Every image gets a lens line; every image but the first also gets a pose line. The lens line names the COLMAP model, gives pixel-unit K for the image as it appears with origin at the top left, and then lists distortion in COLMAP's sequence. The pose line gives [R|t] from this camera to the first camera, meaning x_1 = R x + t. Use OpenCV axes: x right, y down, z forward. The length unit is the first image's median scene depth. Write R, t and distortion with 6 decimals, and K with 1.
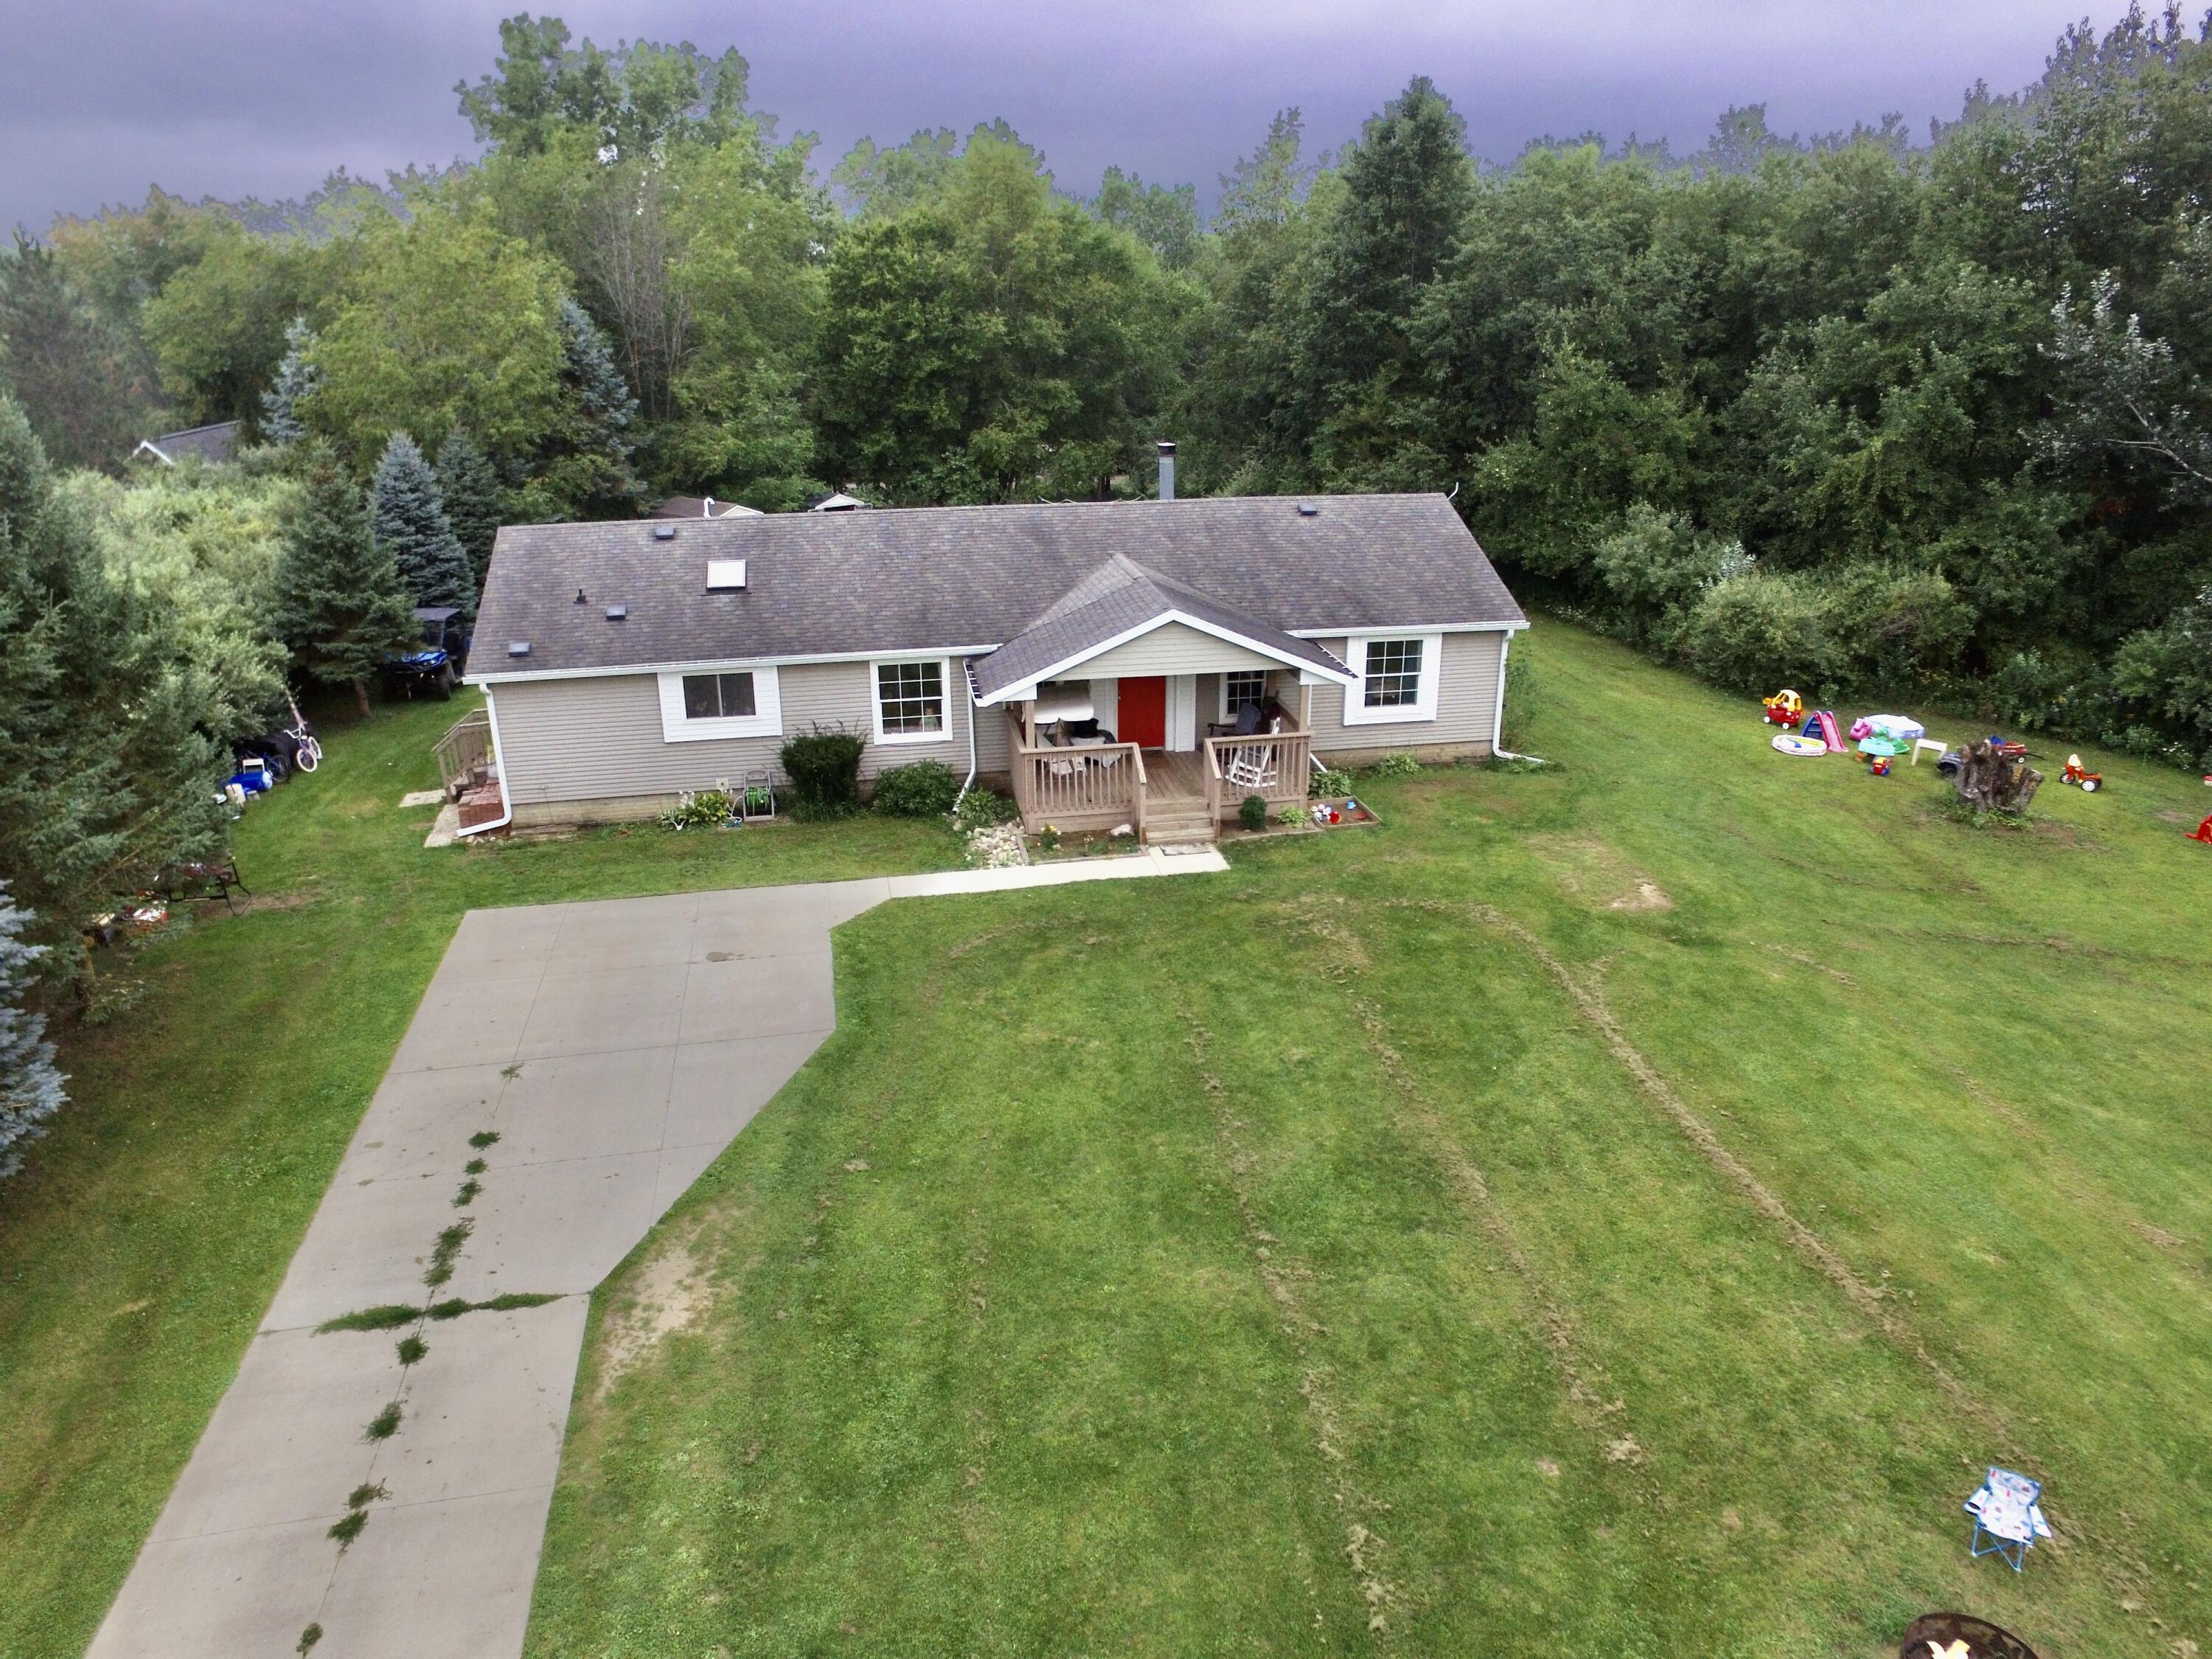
lens RADIAL K [[1484.9, 0, 1118.1], [0, 1484.9, 842.1], [0, 0, 1]] dist [-0.117517, 0.086390]
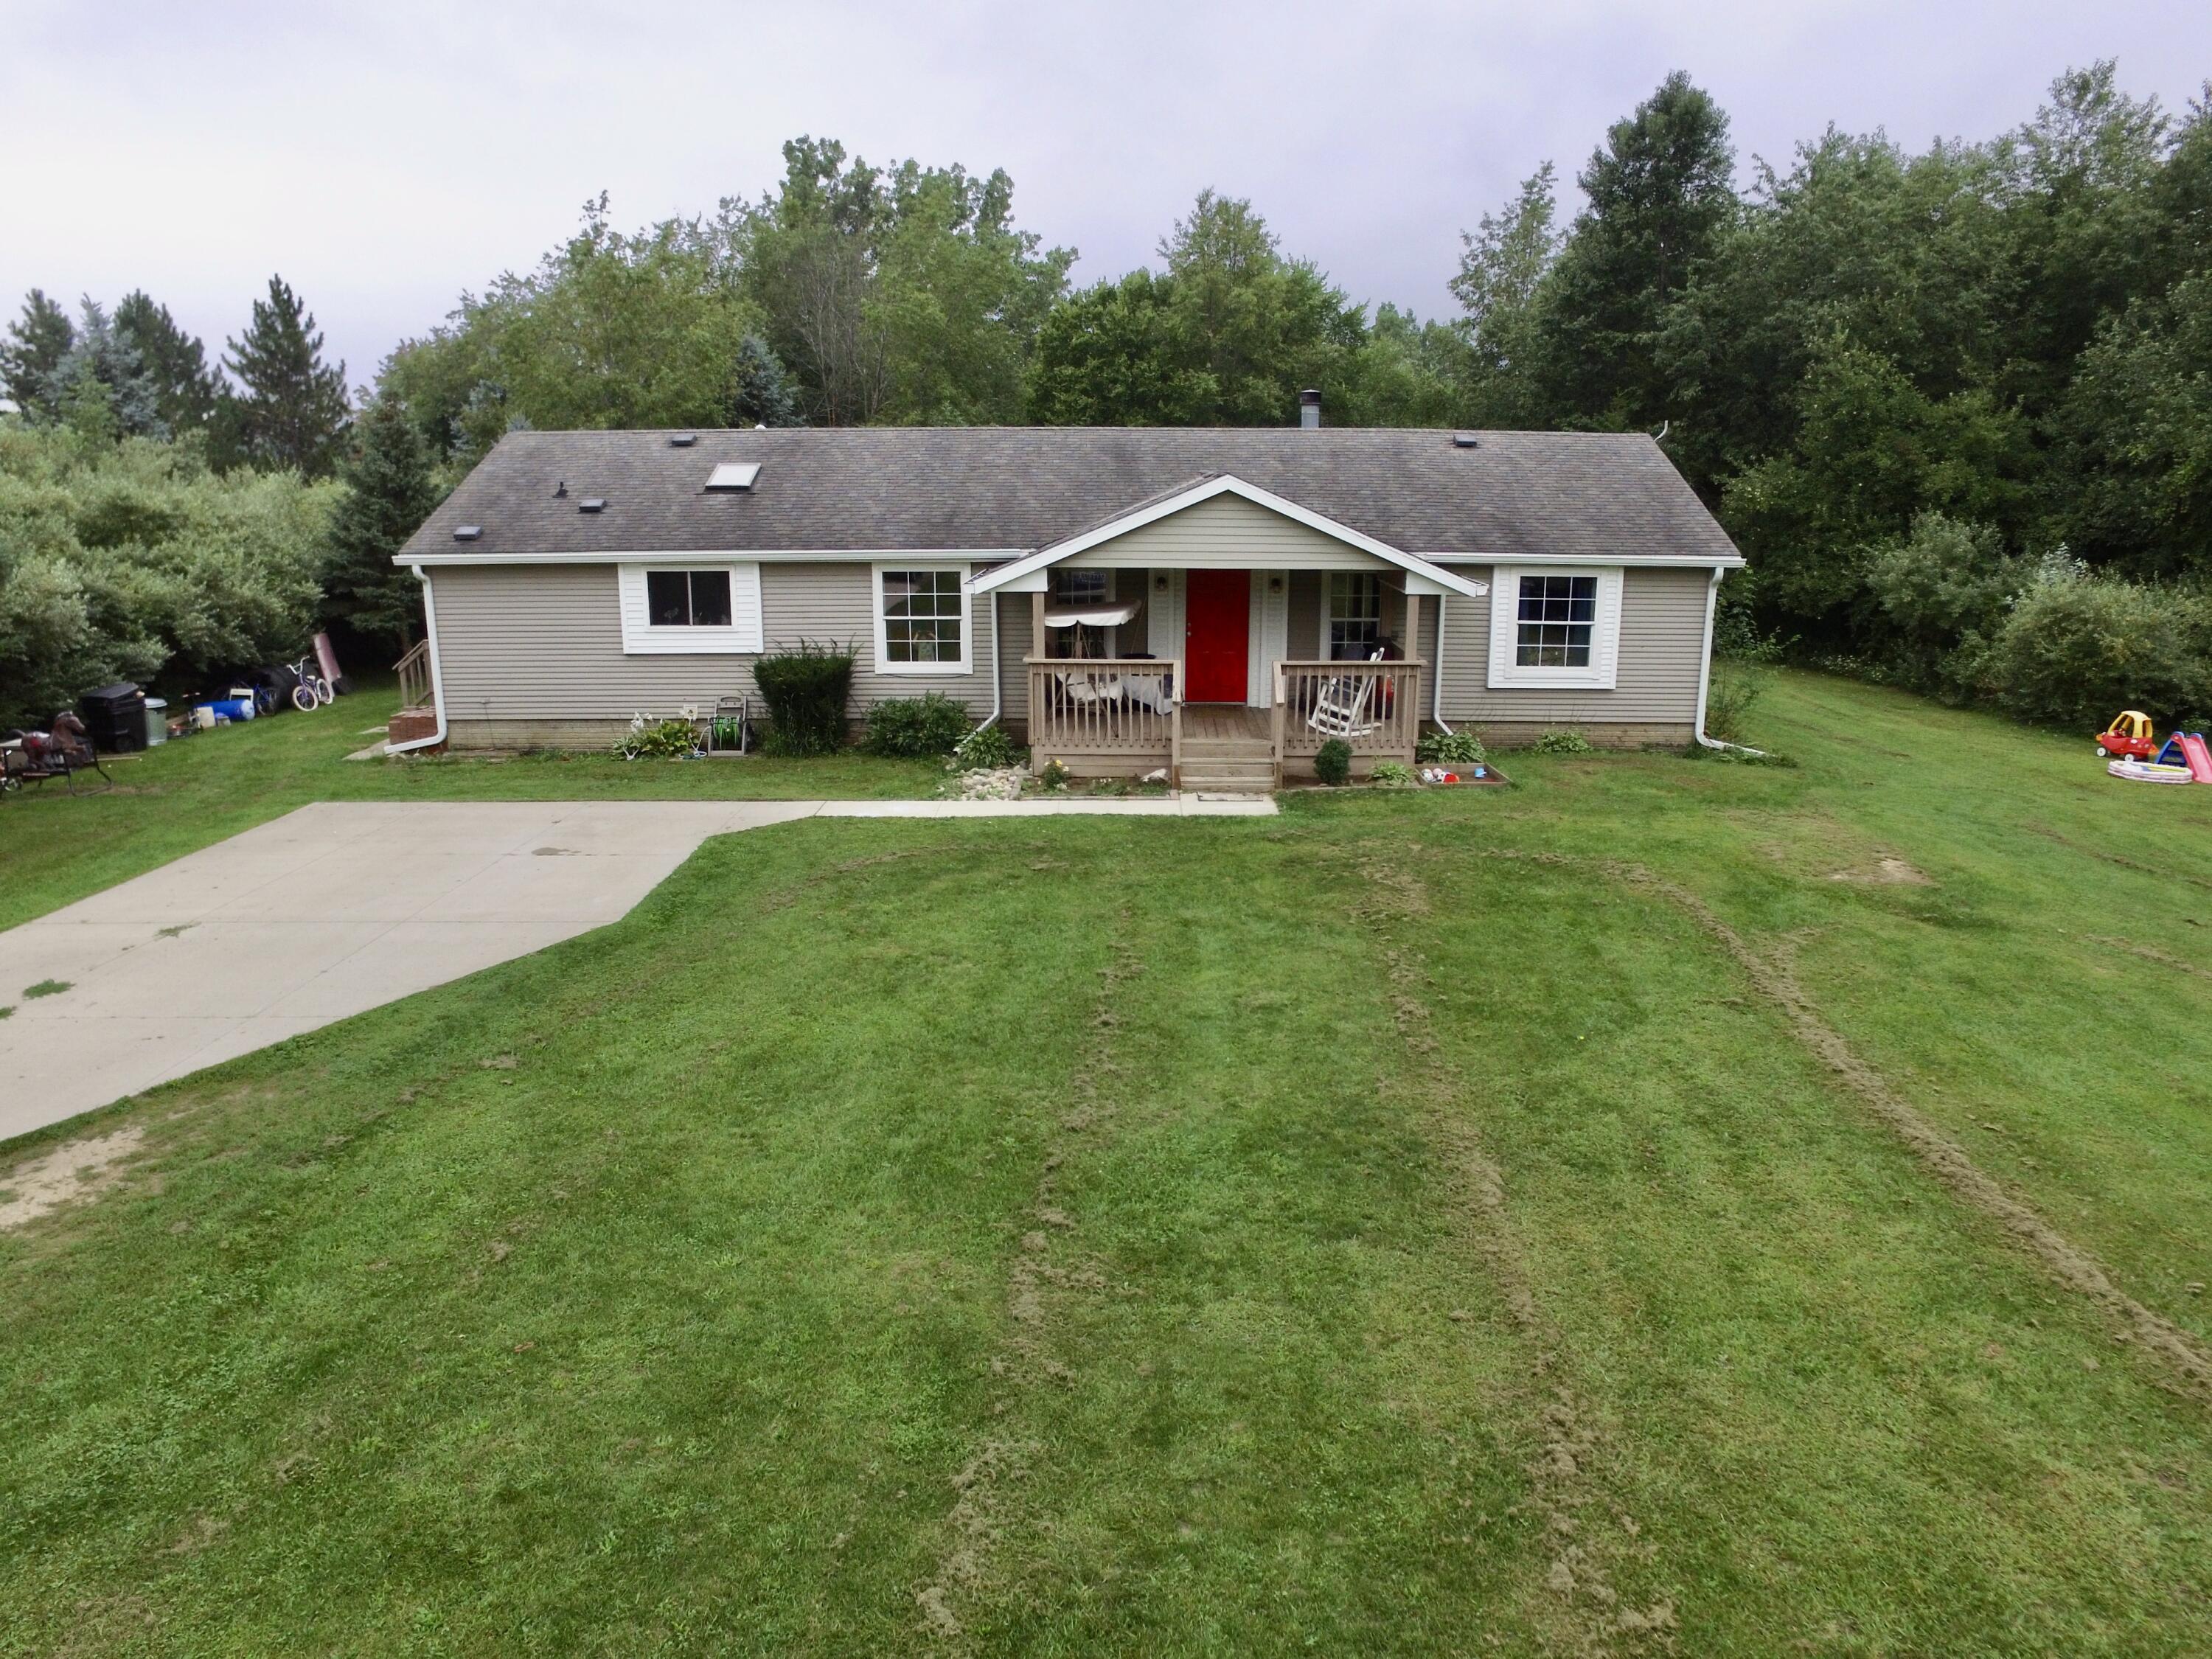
lens RADIAL K [[1484.9, 0, 1121.8], [0, 1484.9, 838.1], [0, 0, 1]] dist [-0.117517, 0.086390]
pose [[0.979935, 0.053088, -0.192118, 0.127223], [-0.077323, 0.989645, -0.120930, 0.110969], [0.183709, 0.133359, 0.973892, 0.260976]]
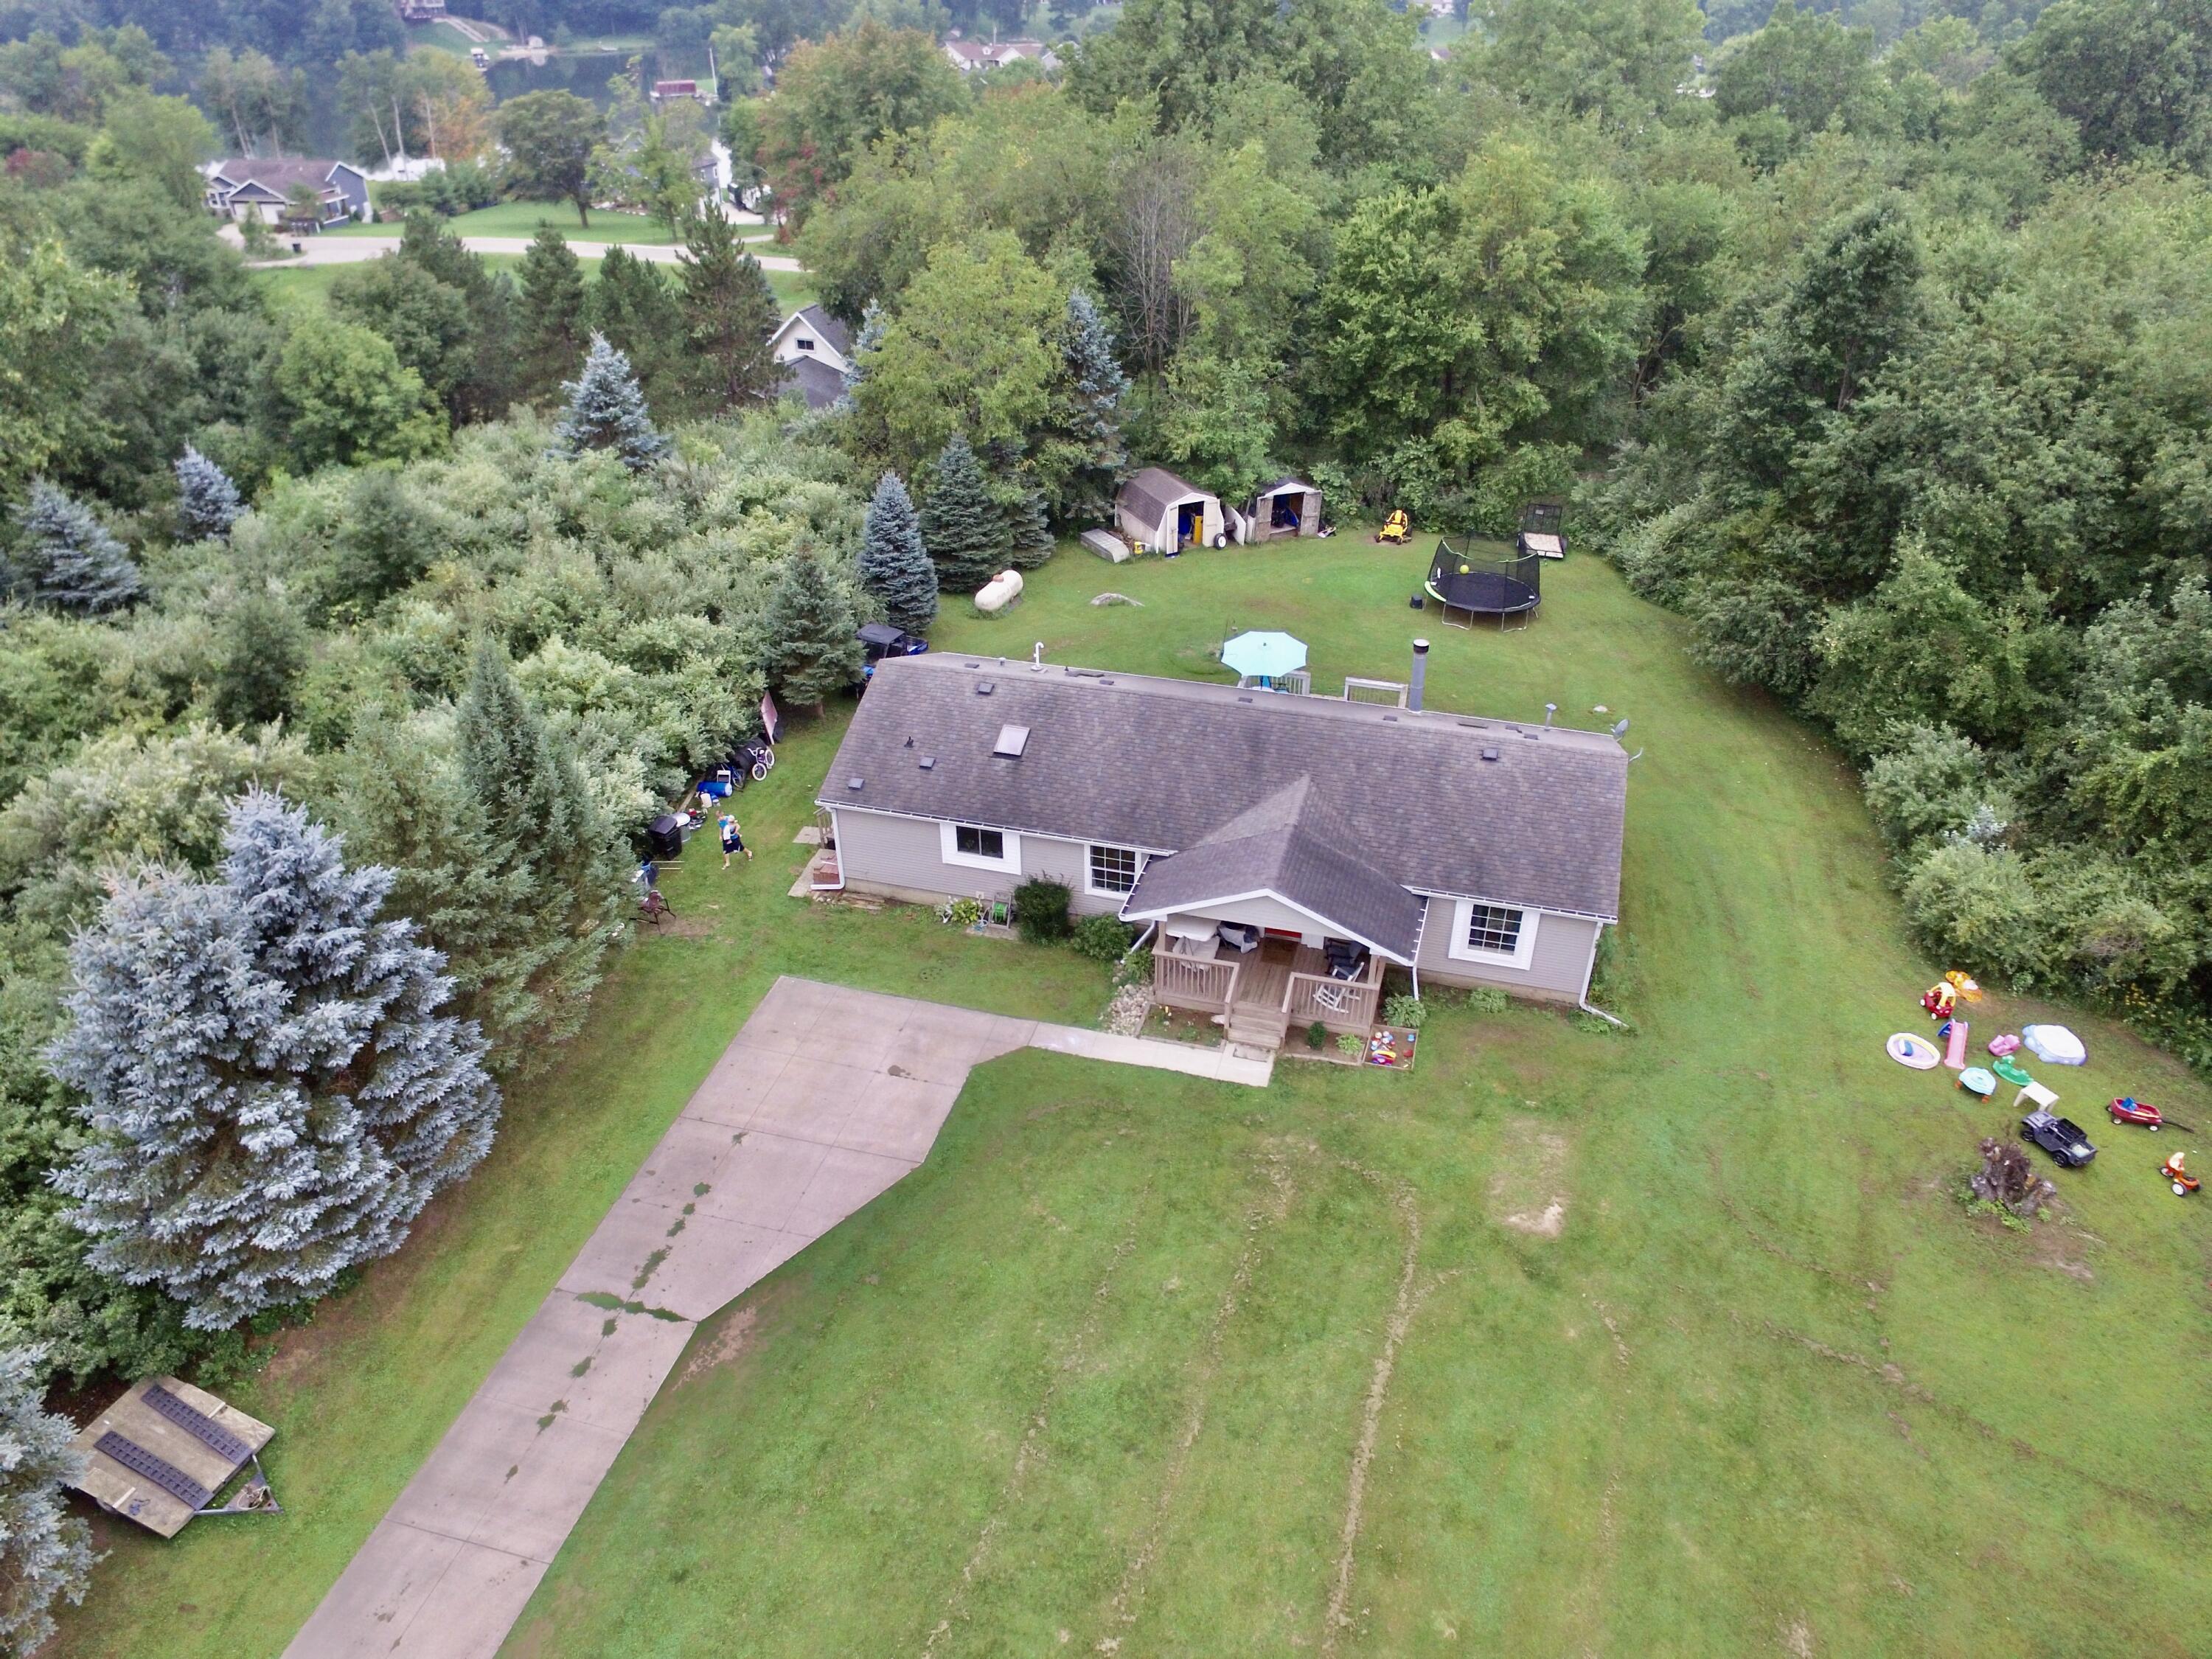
lens RADIAL K [[1484.9, 0, 1124.1], [0, 1484.9, 837.9], [0, 0, 1]] dist [-0.117517, 0.086390]
pose [[0.896784, 0.243191, -0.369644, 0.366154], [-0.165528, 0.959144, 0.229443, -0.442090], [0.410340, -0.144574, 0.900400, -0.210059]]
